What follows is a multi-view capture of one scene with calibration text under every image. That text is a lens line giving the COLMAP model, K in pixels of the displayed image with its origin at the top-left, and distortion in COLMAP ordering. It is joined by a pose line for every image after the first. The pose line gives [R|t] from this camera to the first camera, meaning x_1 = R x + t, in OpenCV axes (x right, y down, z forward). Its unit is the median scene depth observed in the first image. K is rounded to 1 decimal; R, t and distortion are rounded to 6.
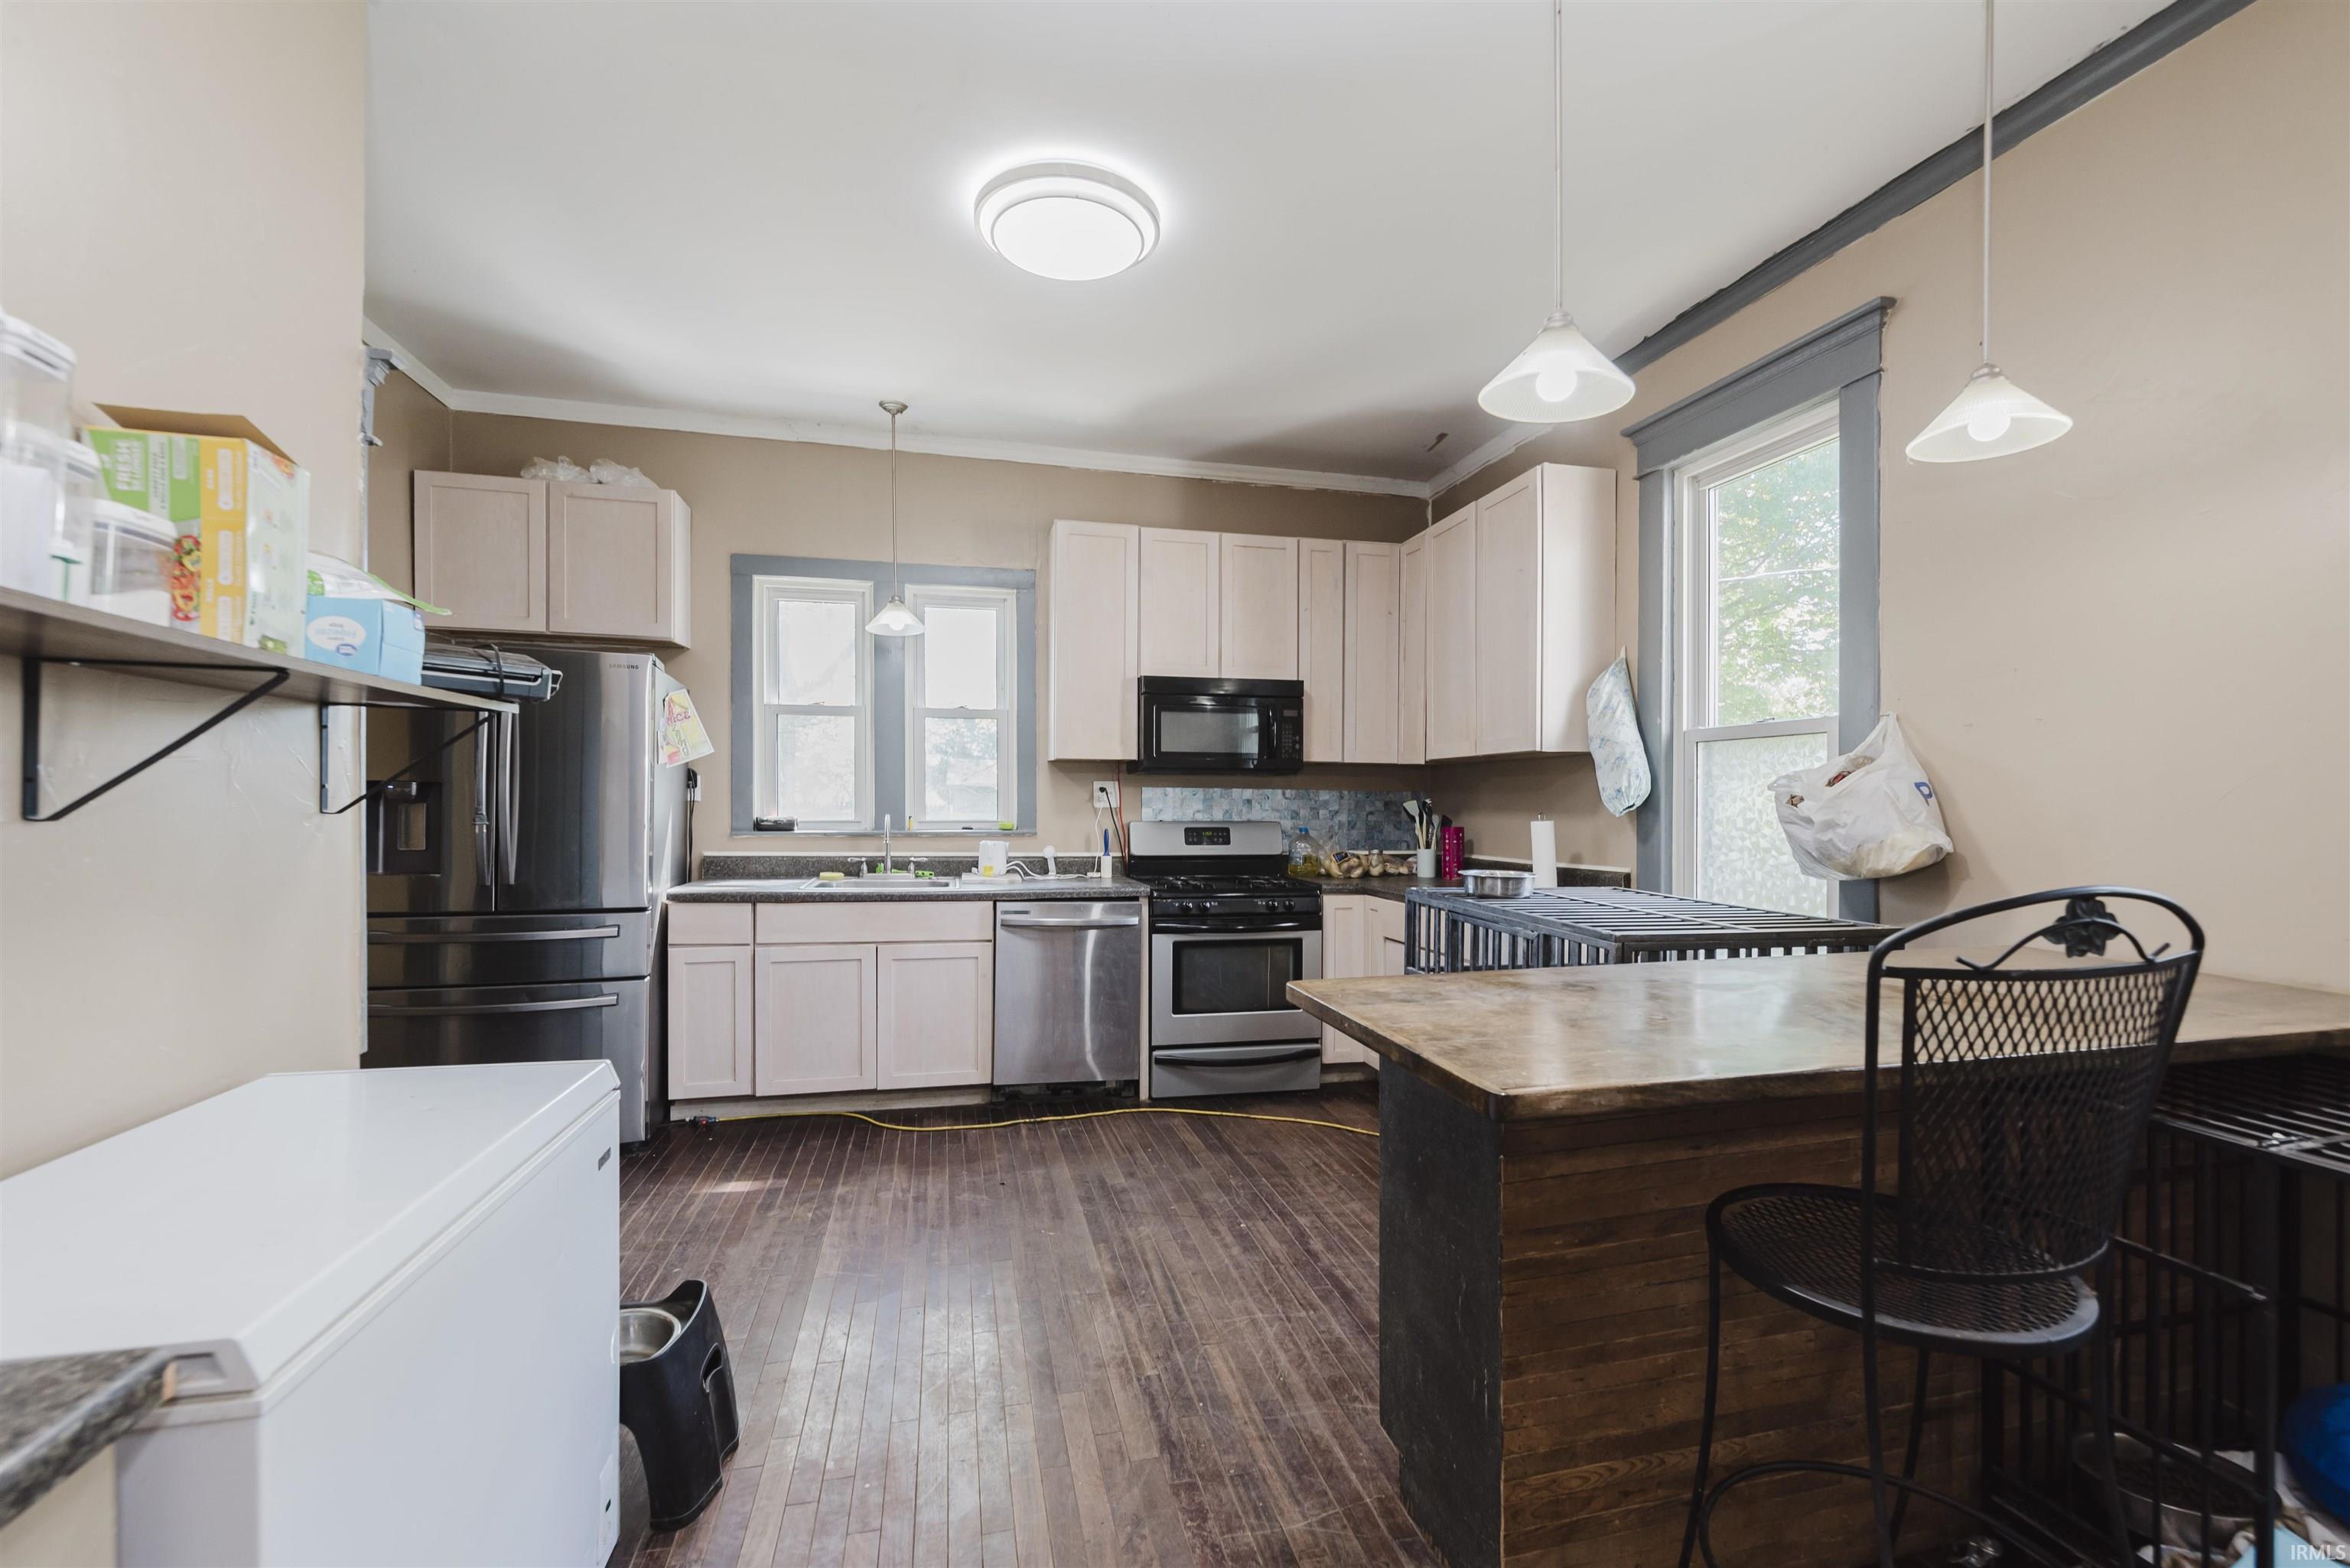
lens RADIAL K [[1023.4, 0, 1196.8], [0, 1023.4, 808.2], [0, 0, 1]] dist [0.000583, 0.000819]
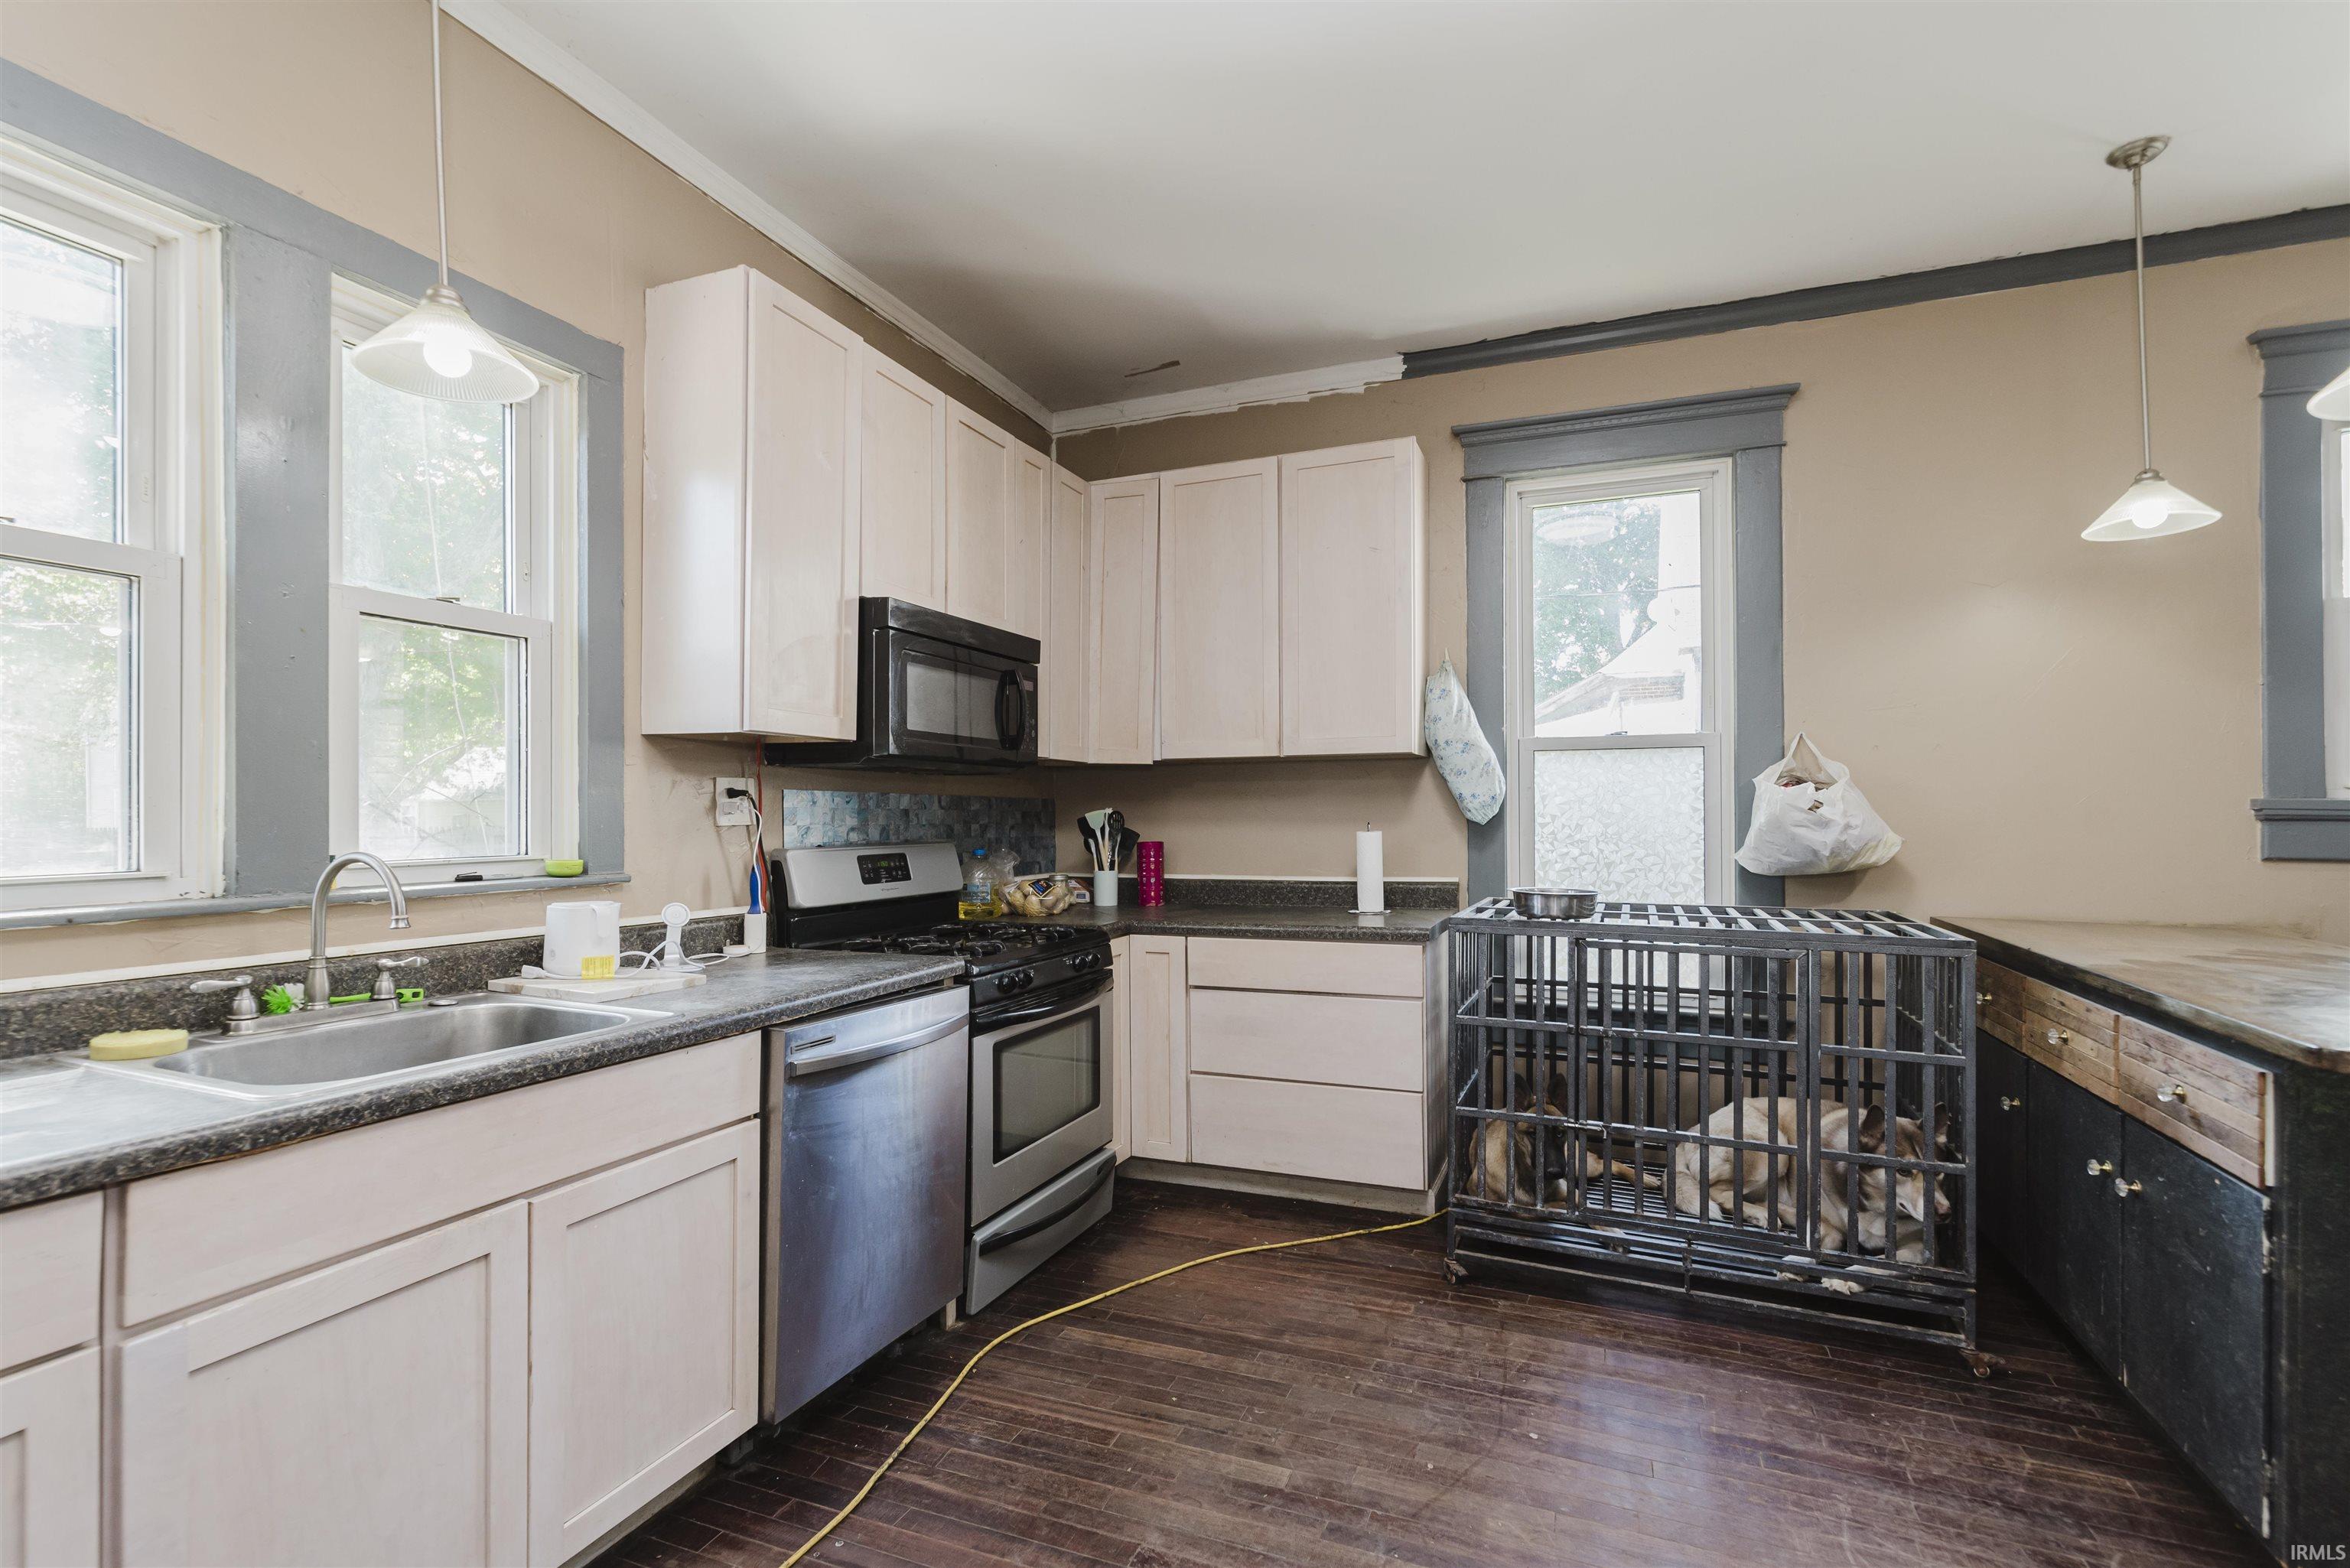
lens RADIAL K [[1023.4, 0, 1195.5], [0, 1023.4, 808.0], [0, 0, 1]] dist [0.000583, 0.000819]
pose [[0.588697, -0.004223, 0.808342, -0.414965], [0.012353, 0.999917, -0.003773, -0.005414], [-0.808259, 0.012207, 0.588701, 0.508702]]
